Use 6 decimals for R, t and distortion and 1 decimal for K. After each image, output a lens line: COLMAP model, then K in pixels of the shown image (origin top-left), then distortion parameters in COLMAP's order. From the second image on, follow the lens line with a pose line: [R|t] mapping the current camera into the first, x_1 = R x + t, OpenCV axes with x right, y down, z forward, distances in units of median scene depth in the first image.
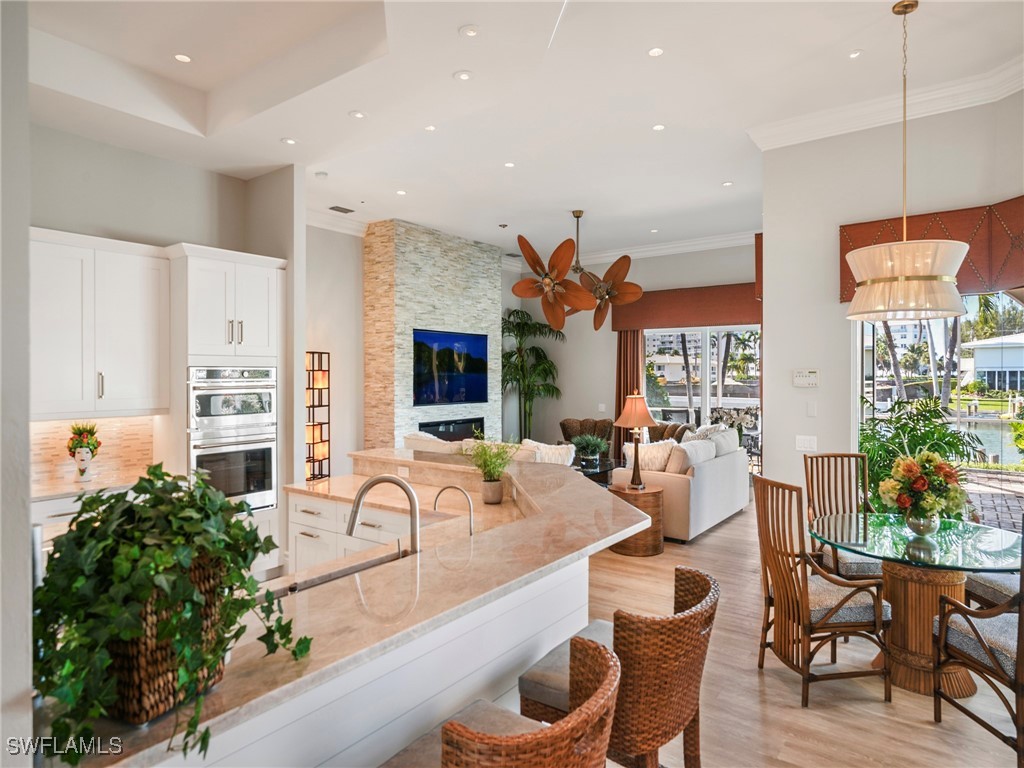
lens RADIAL K [[613.0, 0, 511.7], [0, 613.0, 376.0], [0, 0, 1]] dist [0.002905, 0.000473]
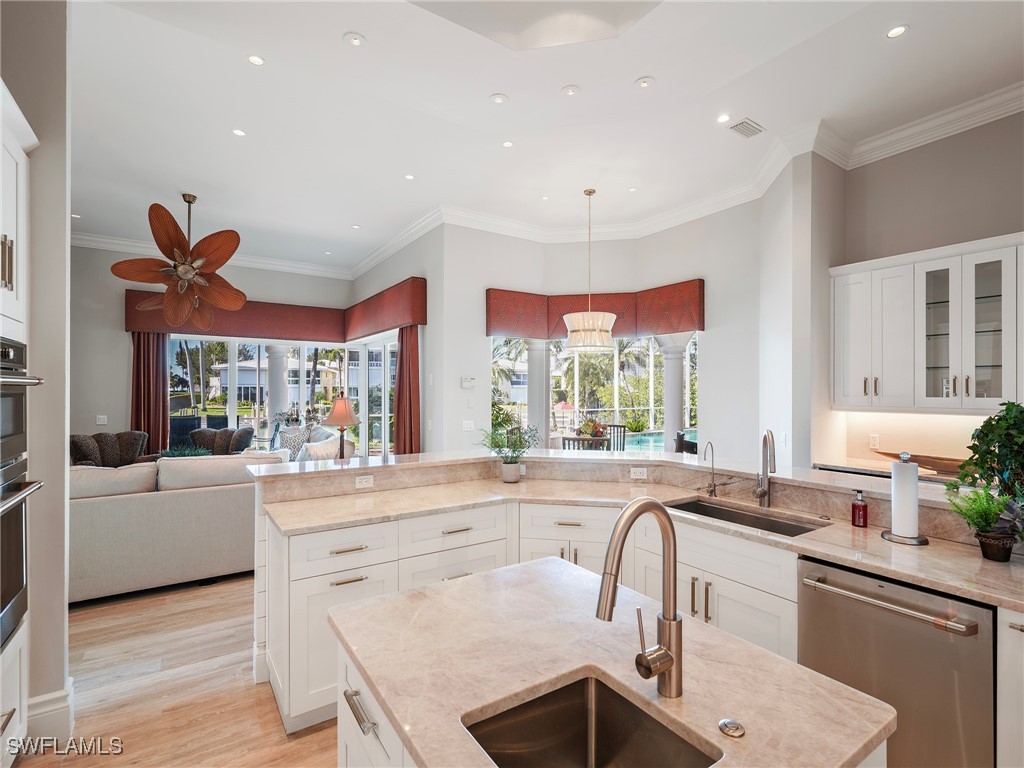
lens RADIAL K [[495.7, 0, 511.8], [0, 495.7, 392.6], [0, 0, 1]] dist [-0.001928, 0.000803]
pose [[0.339153, -0.000795, 0.940731, -0.365954], [-0.001617, 0.999998, 0.001428, 0.014914], [-0.940730, -0.002006, 0.339151, 0.274584]]
